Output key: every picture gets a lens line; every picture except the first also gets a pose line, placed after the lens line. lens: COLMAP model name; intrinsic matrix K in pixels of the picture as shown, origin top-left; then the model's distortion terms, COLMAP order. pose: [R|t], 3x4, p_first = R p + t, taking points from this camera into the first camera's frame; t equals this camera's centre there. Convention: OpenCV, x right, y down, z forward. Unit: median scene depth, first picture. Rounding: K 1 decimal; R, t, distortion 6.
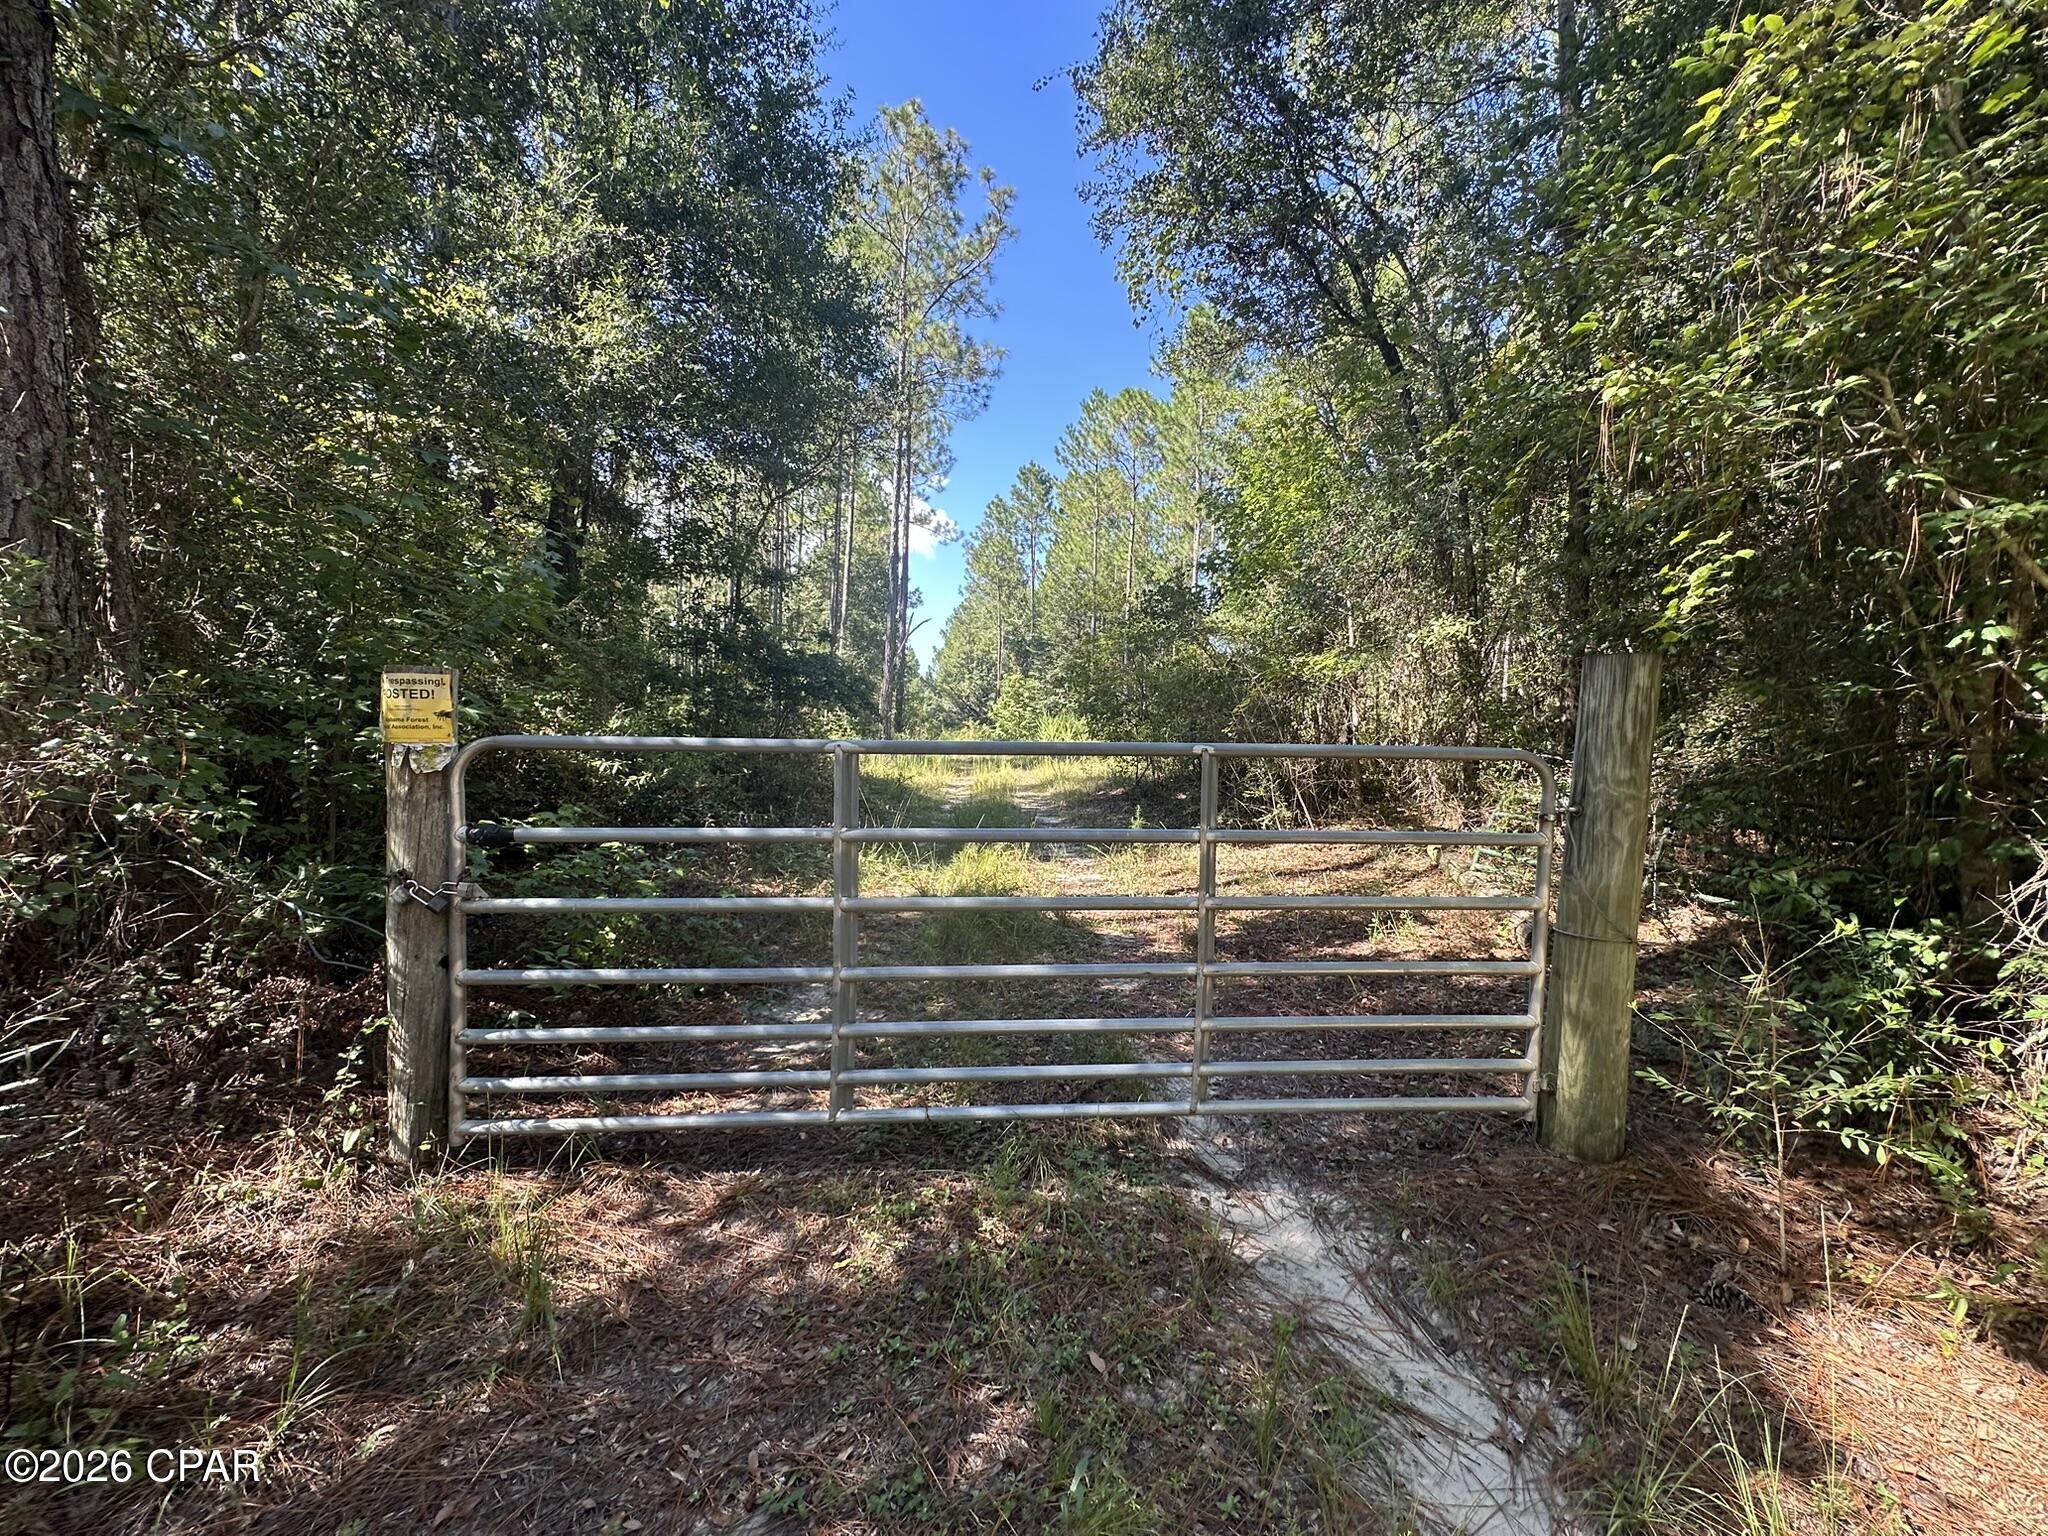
lens RADIAL K [[818.0, 0, 1017.3], [0, 818.0, 762.1], [0, 0, 1]] dist [-0.001647, 0.000023]
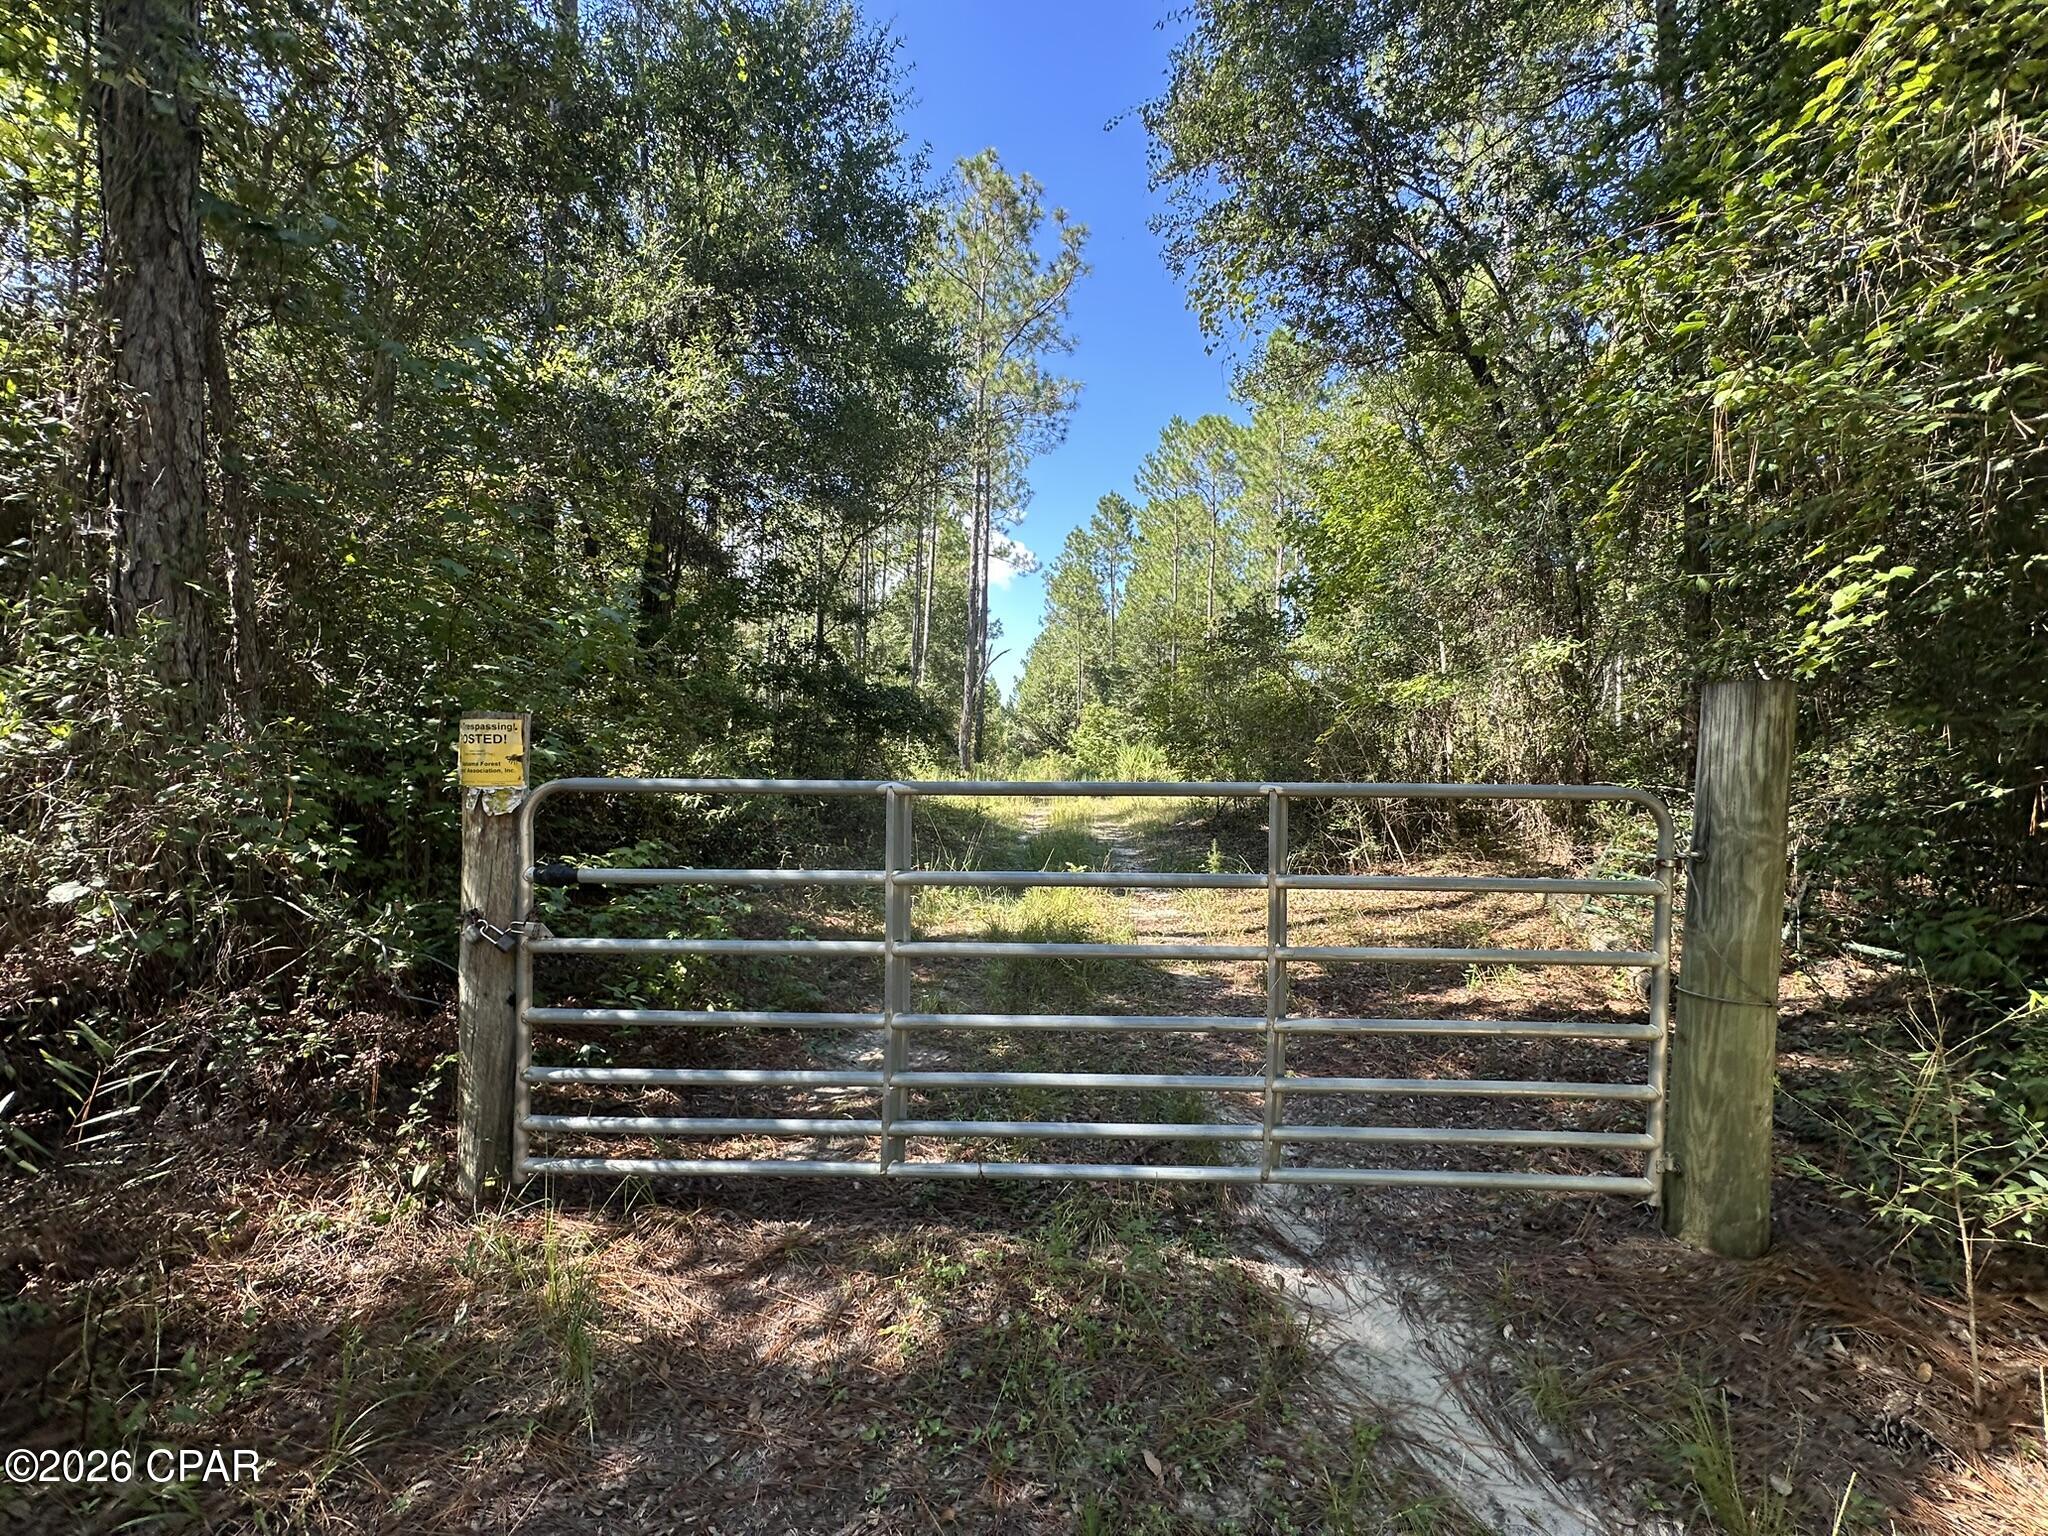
lens RADIAL K [[818.0, 0, 1017.3], [0, 818.0, 762.1], [0, 0, 1]] dist [-0.001647, 0.000023]
pose [[0.995115, -0.006026, -0.098541, 0.019627], [0.002582, 0.999383, -0.035037, -0.009566], [0.098692, 0.034611, 0.994516, 0.021268]]
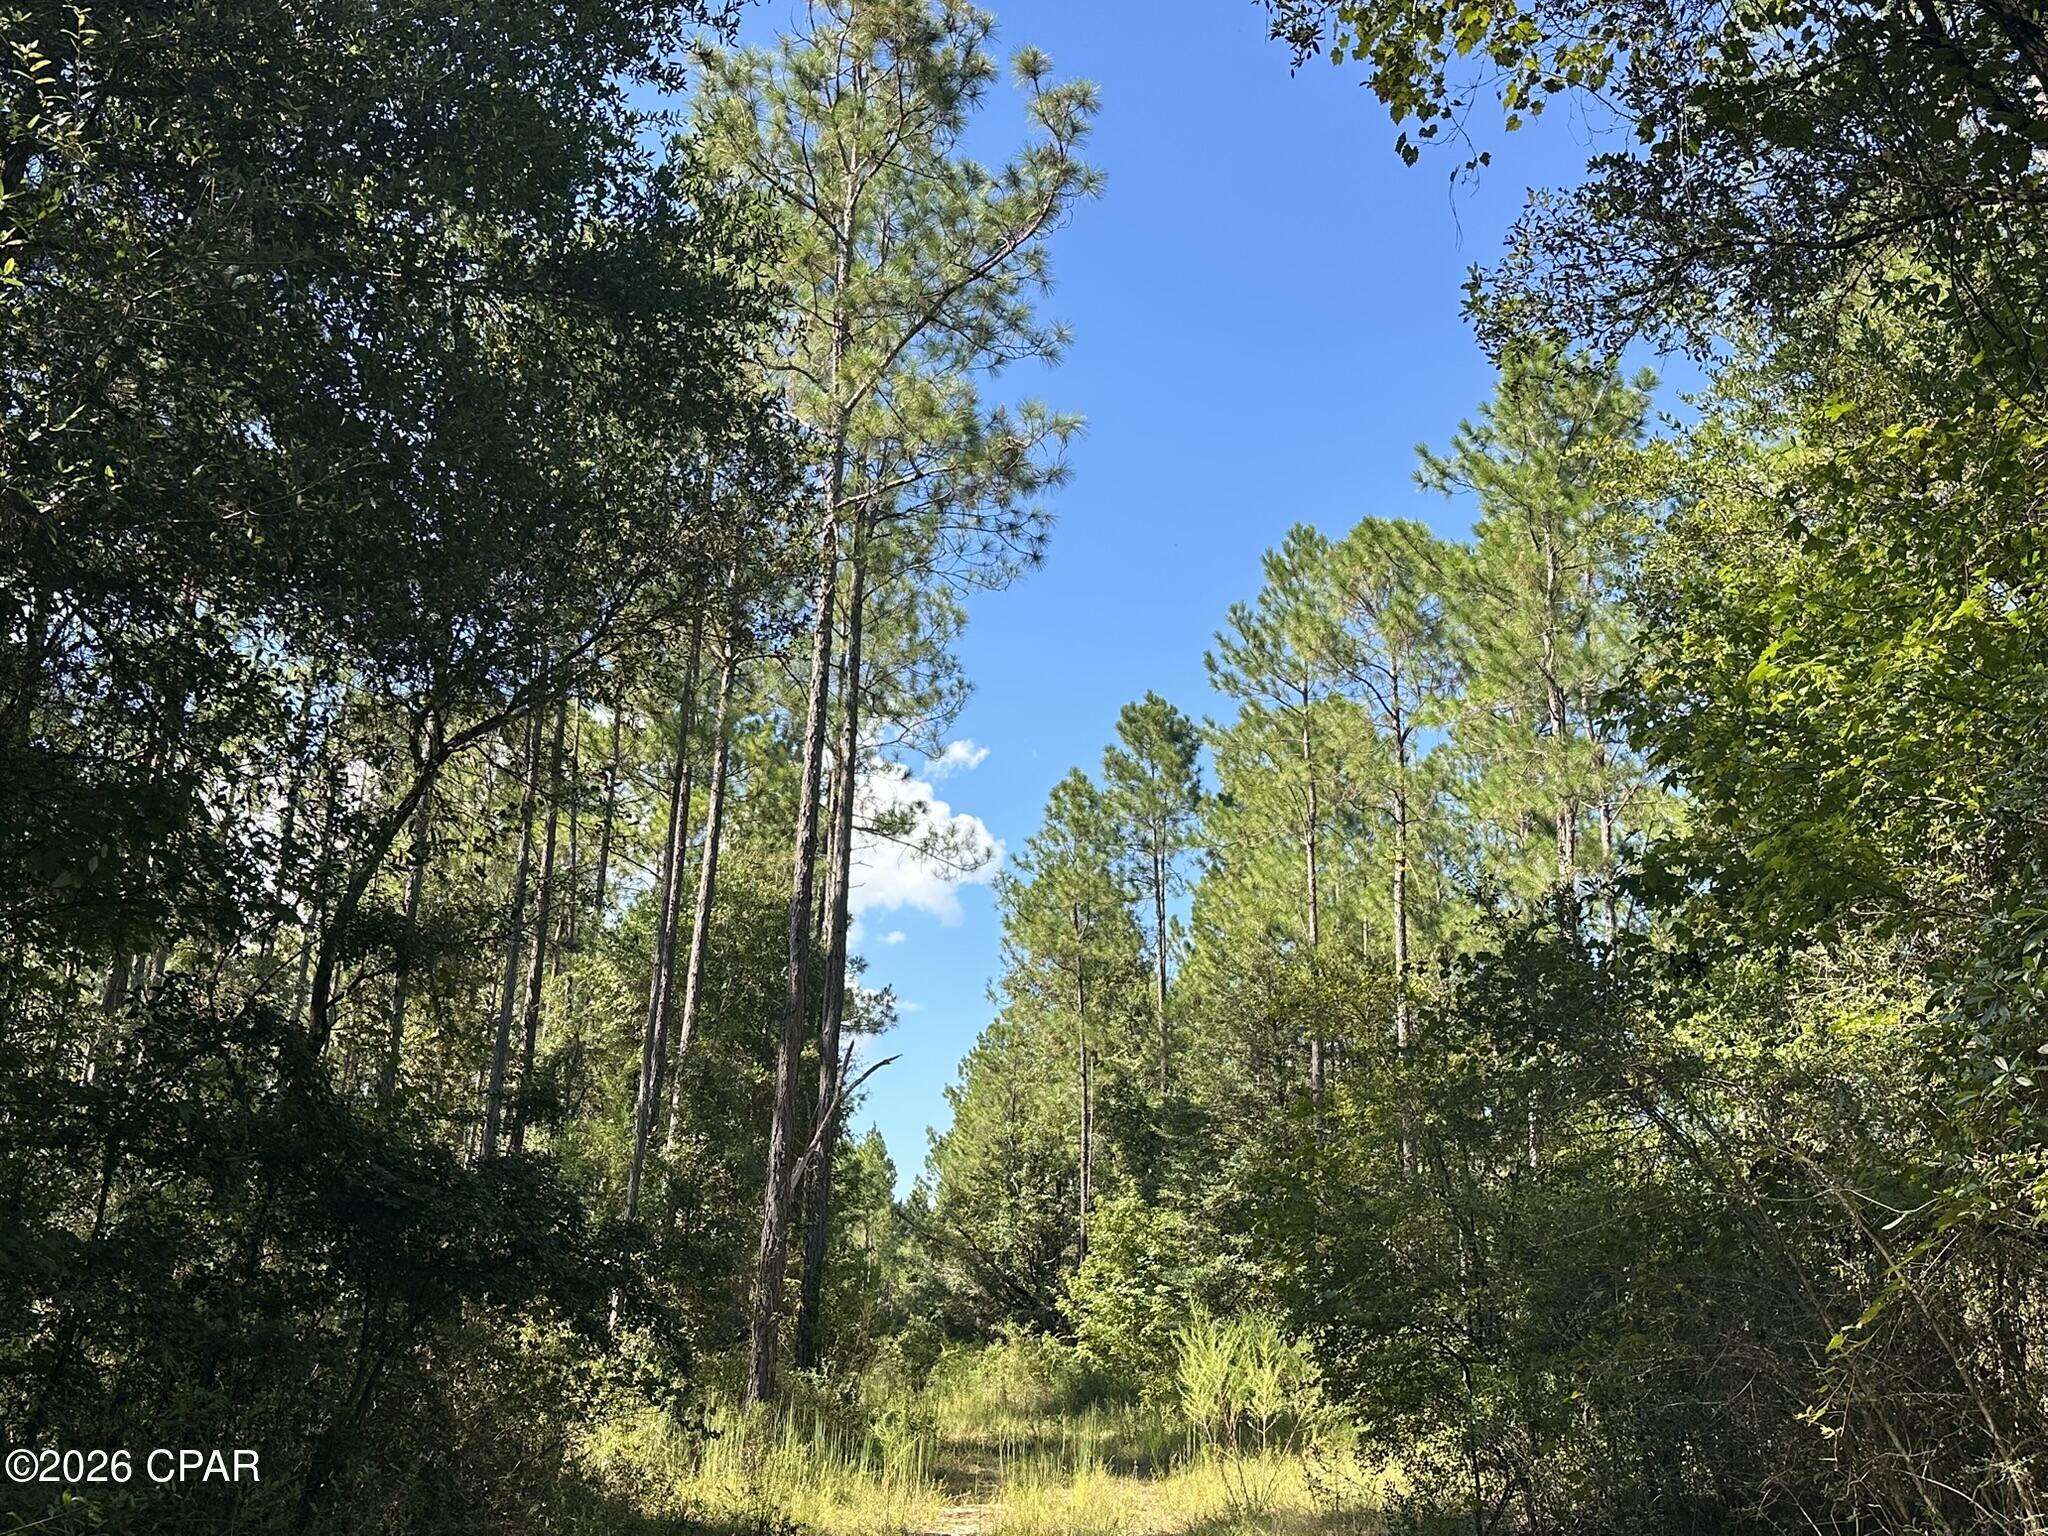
lens RADIAL K [[1966.8, 0, 1053.5], [0, 1966.8, 770.9], [0, 0, 1]] dist [0.143579, 0.000428]
pose [[0.999125, -0.020466, -0.036477, 0.050489], [0.008027, 0.949720, -0.312998, -0.080393], [0.041049, 0.312432, 0.949053, 0.579766]]
